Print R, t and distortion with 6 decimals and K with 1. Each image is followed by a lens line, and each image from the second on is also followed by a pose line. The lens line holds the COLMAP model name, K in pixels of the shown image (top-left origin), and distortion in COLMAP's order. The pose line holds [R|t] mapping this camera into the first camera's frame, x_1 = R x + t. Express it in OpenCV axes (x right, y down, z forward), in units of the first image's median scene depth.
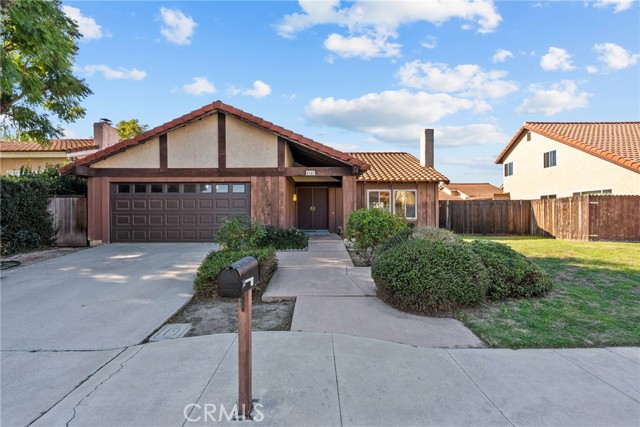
lens RADIAL K [[294.4, 0, 320.2], [0, 294.4, 212.1], [0, 0, 1]] dist [-0.001920, 0.002317]
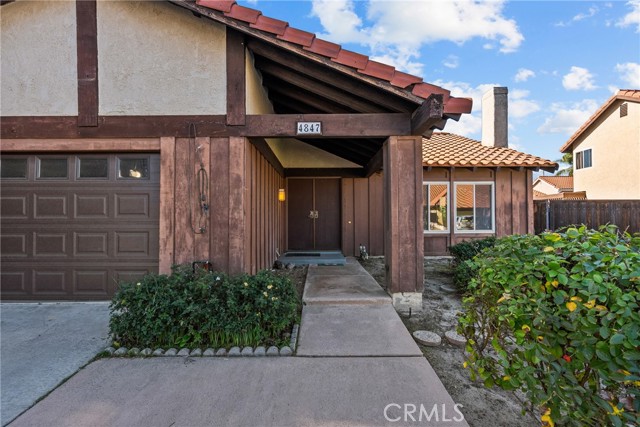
lens RADIAL K [[294.4, 0, 319.0], [0, 294.4, 213.4], [0, 0, 1]] dist [-0.001920, 0.002317]
pose [[0.999943, 0.001291, -0.010552, -0.015037], [-0.001337, 0.999990, -0.004342, -0.015833], [0.010547, 0.004356, 0.999935, 0.593872]]
